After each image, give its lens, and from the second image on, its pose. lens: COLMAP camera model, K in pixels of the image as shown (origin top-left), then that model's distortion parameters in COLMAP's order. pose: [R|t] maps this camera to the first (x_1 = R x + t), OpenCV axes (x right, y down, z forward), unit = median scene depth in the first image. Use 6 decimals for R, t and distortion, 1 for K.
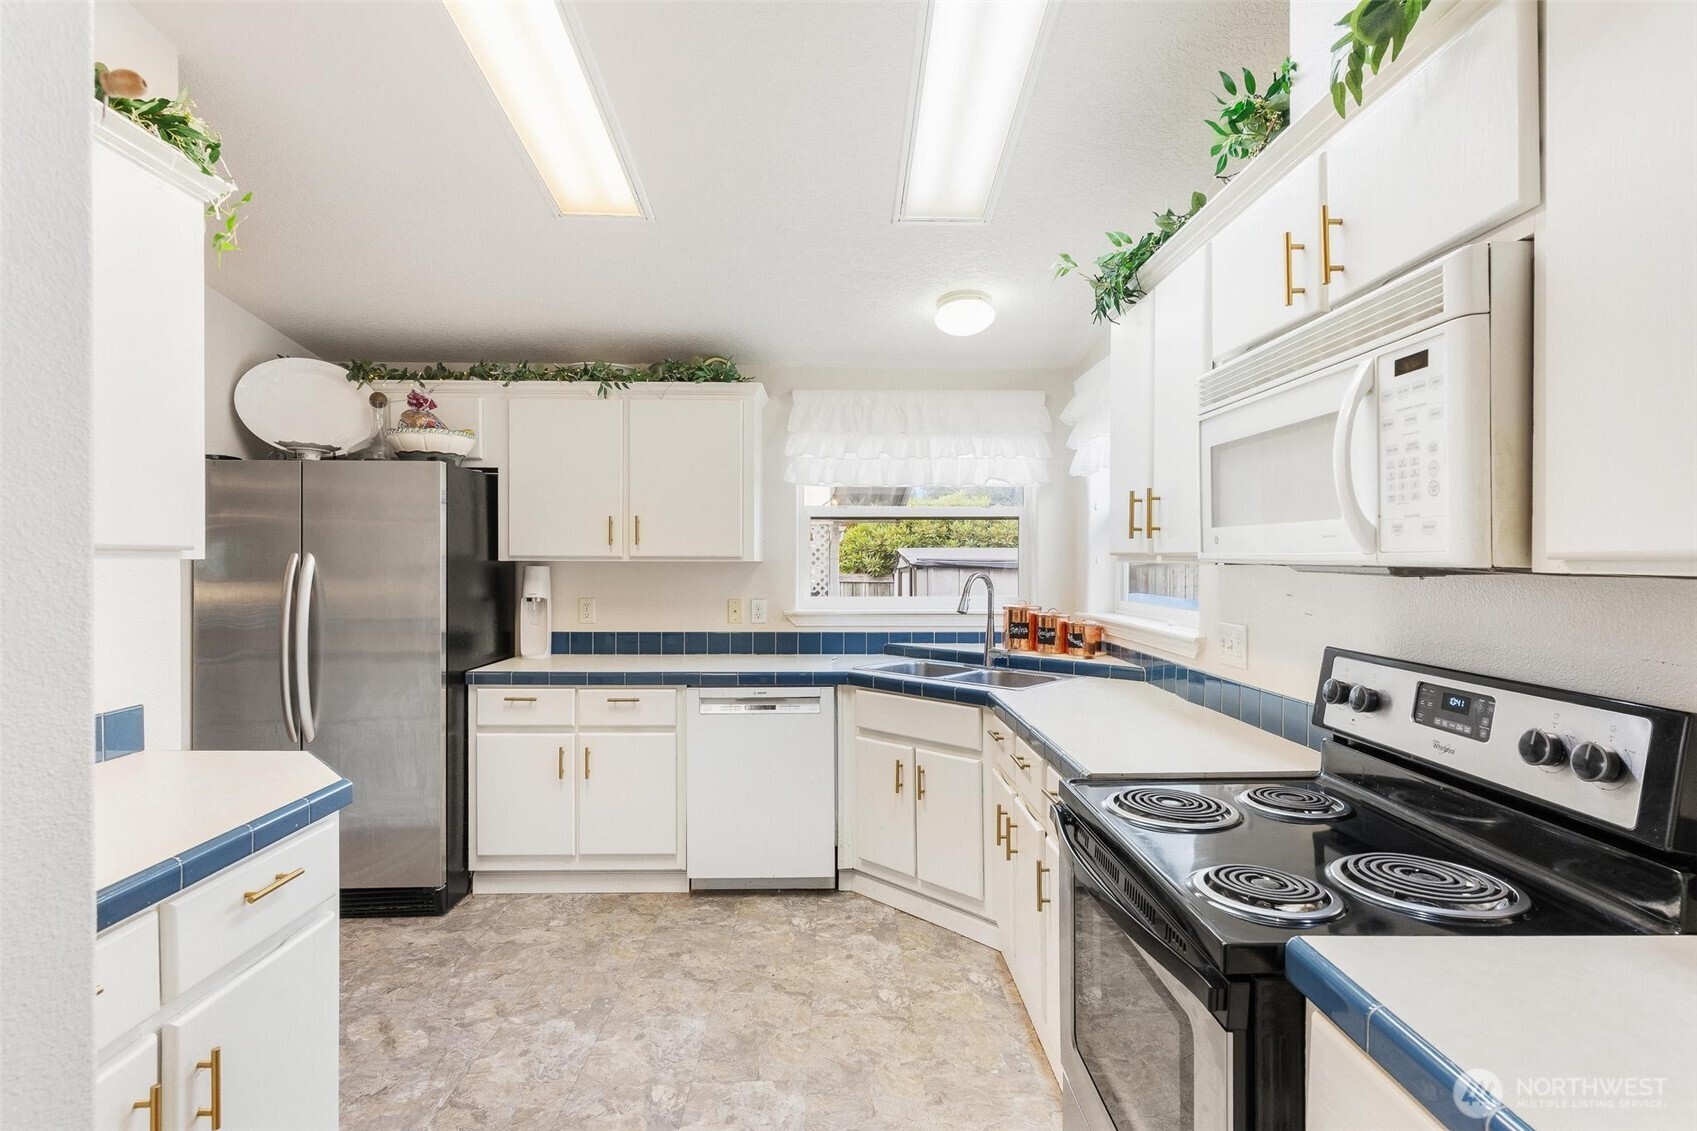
lens RADIAL K [[814.0, 0, 854.7], [0, 814.0, 565.0], [0, 0, 1]] dist [0.003296, -0.001113]
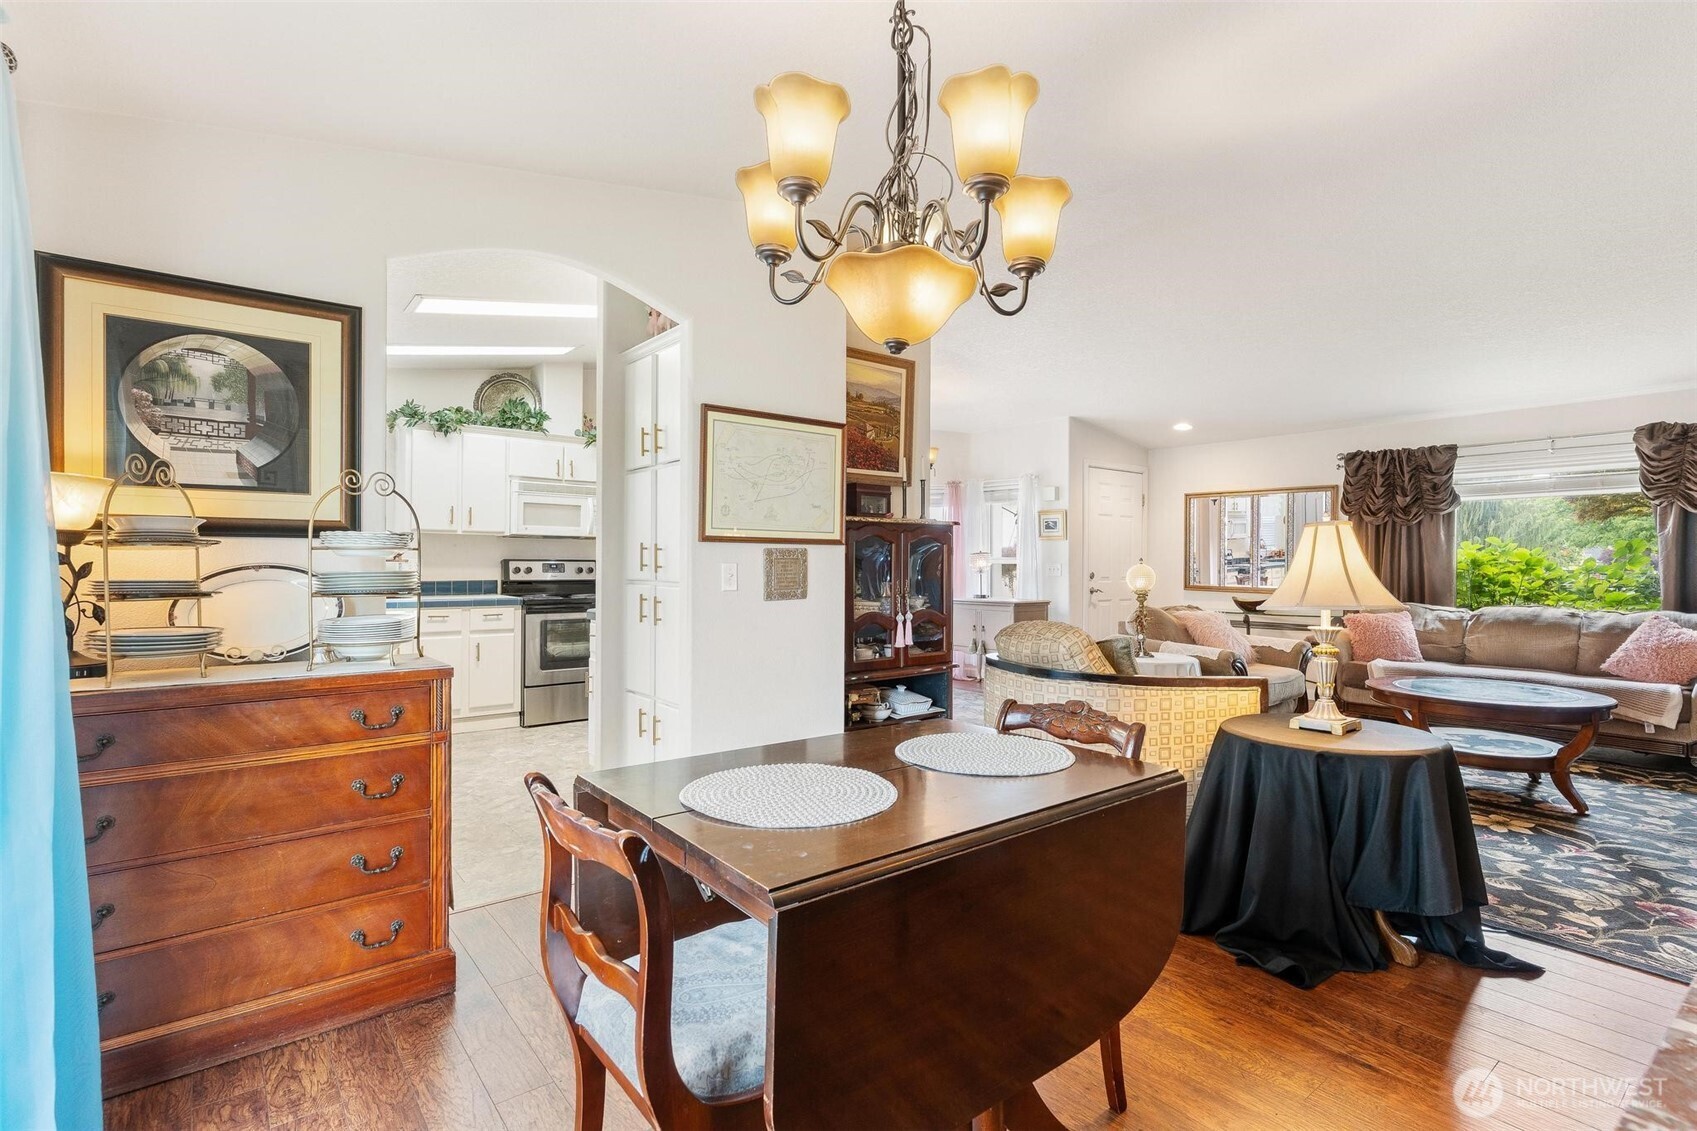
lens RADIAL K [[814.0, 0, 855.8], [0, 814.0, 565.0], [0, 0, 1]] dist [0.003296, -0.001113]
pose [[-0.610965, -0.003538, 0.791650, -1.581131], [0.001624, 0.999982, 0.005722, 0.054211], [-0.791656, 0.004782, -0.610948, 0.976258]]
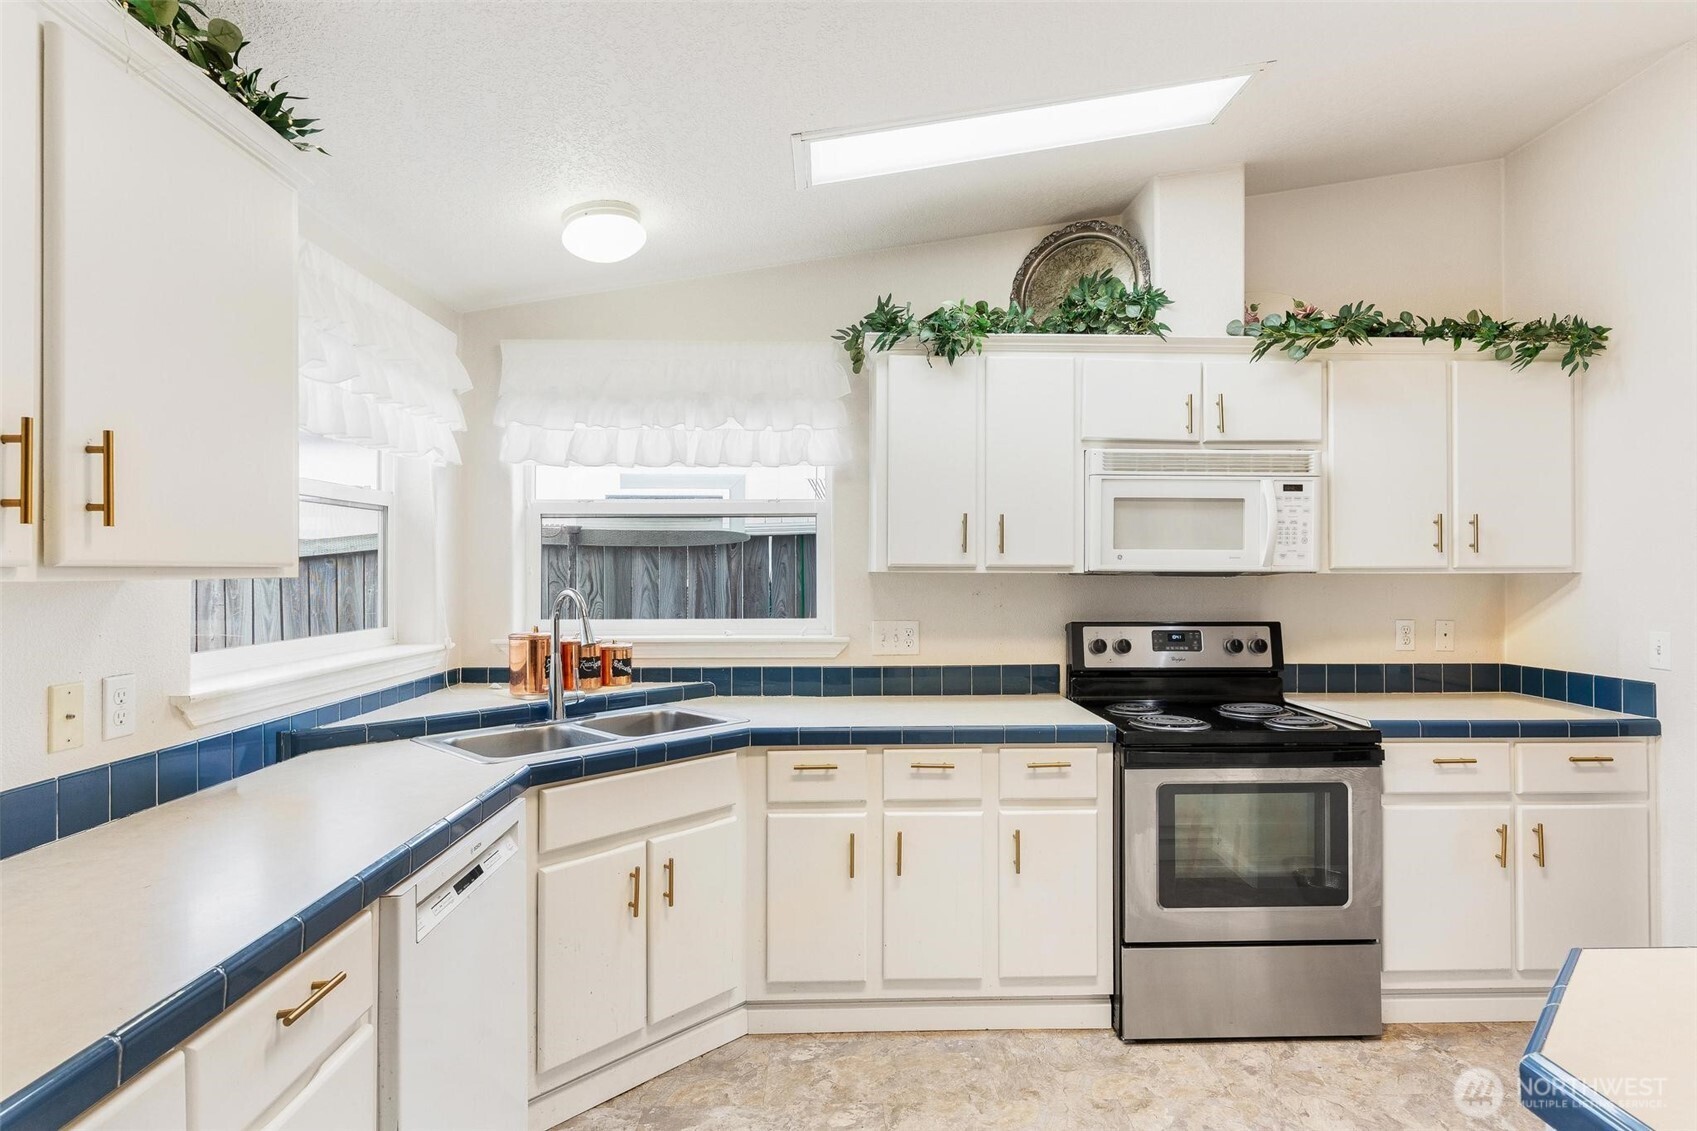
lens RADIAL K [[880.6, 0, 846.9], [0, 880.6, 564.4], [0, 0, 1]] dist [0.002543, 0.000419]
pose [[-0.004854, 0.004861, 0.999976, -0.603186], [0.009498, 0.999943, -0.004815, -0.006238], [-0.999943, 0.009474, -0.004900, 0.731657]]
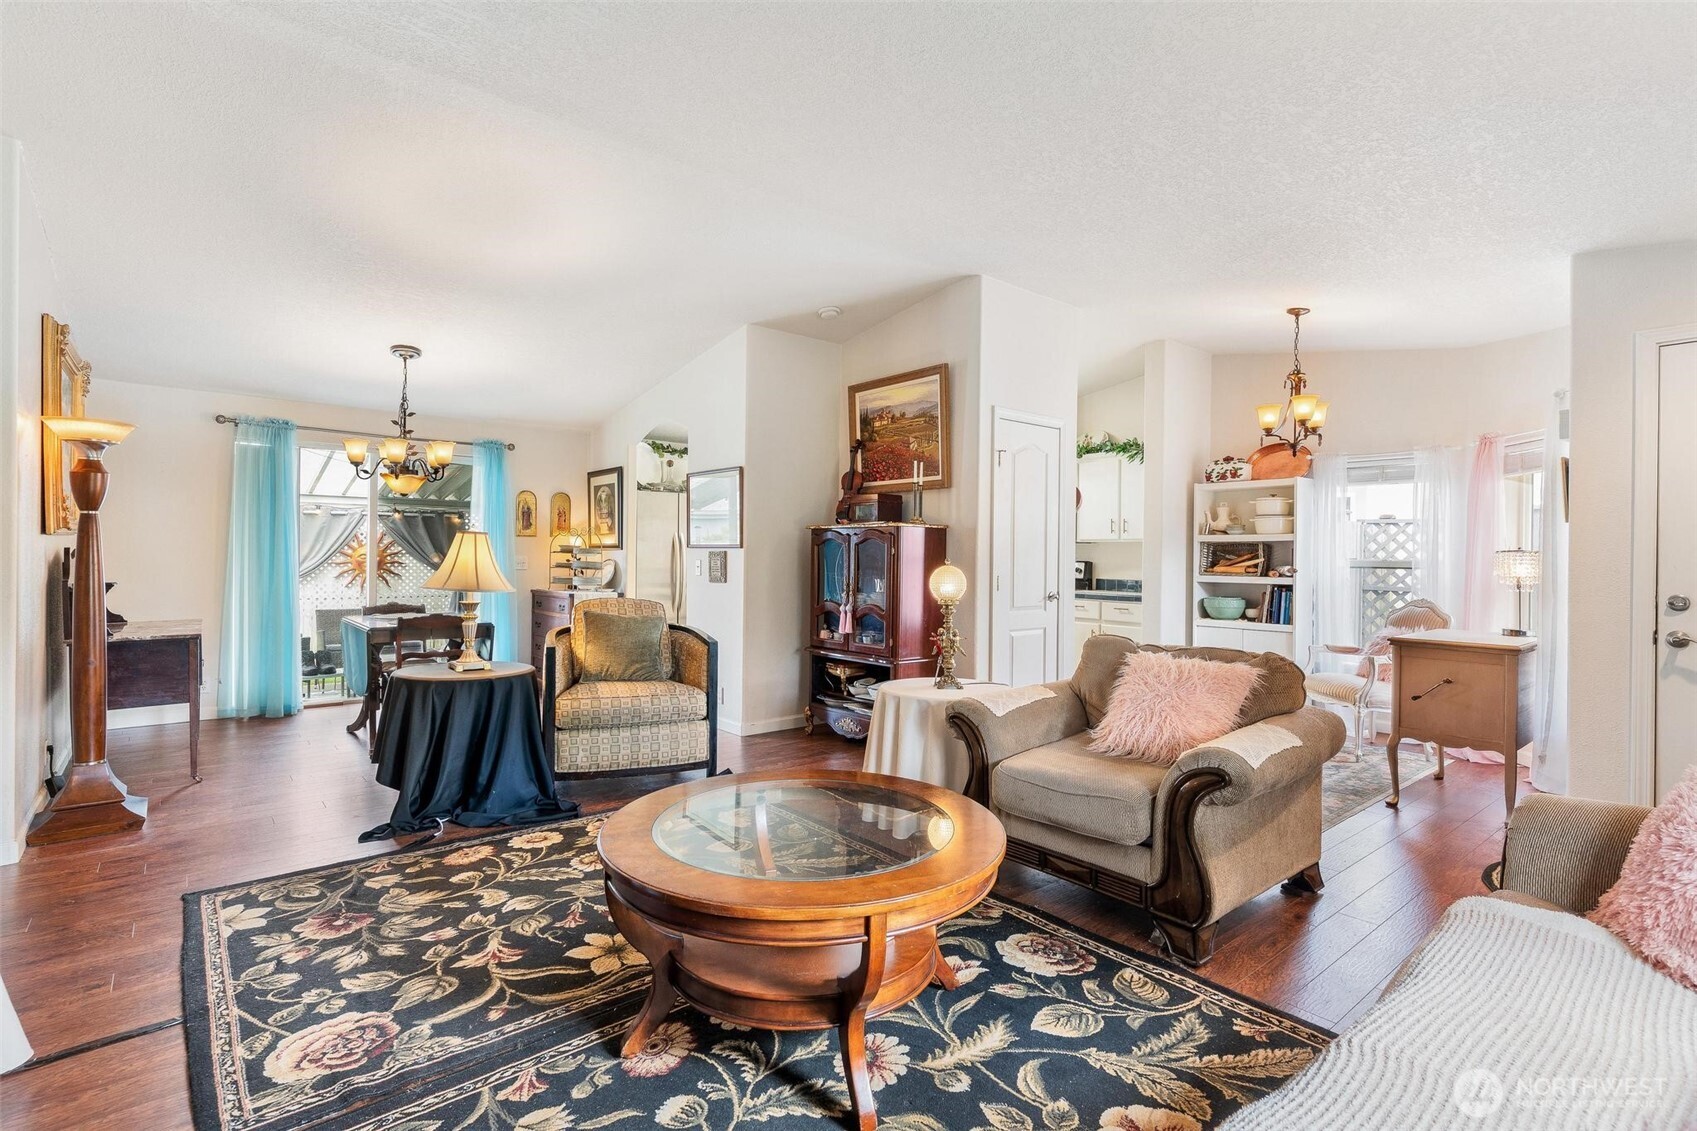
lens RADIAL K [[814.0, 0, 840.6], [0, 814.0, 559.4], [0, 0, 1]] dist [0.003296, -0.001113]
pose [[0.789231, 0.006859, 0.614058, -1.539960], [-0.008180, 0.999966, -0.000657, 0.054768], [-0.614042, -0.004504, 0.789261, -1.020640]]
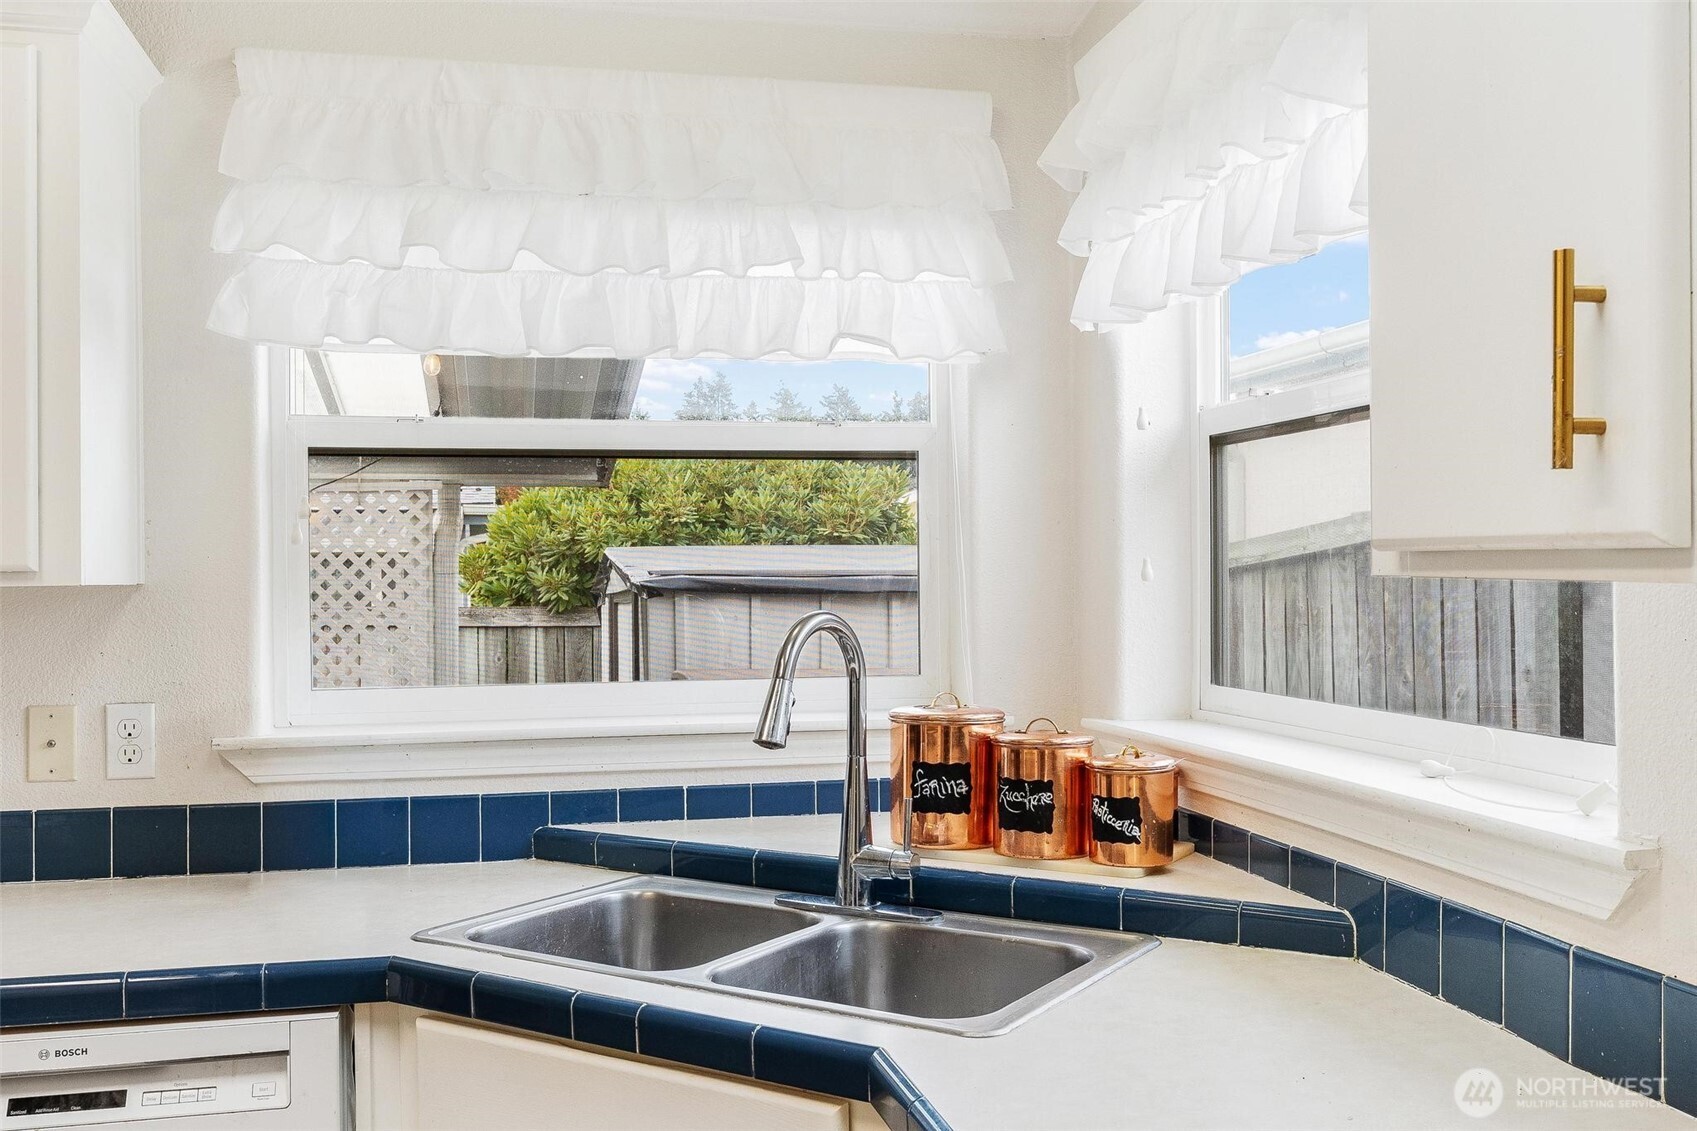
lens RADIAL K [[1592.1, 0, 838.6], [0, 1592.1, 567.8], [0, 0, 1]] dist [0.015135, 0.000000]
pose [[0.982614, -0.008646, 0.185459, 0.042866], [0.010550, 0.999901, -0.009279, -0.002560], [-0.185360, 0.011074, 0.982608, 0.375331]]
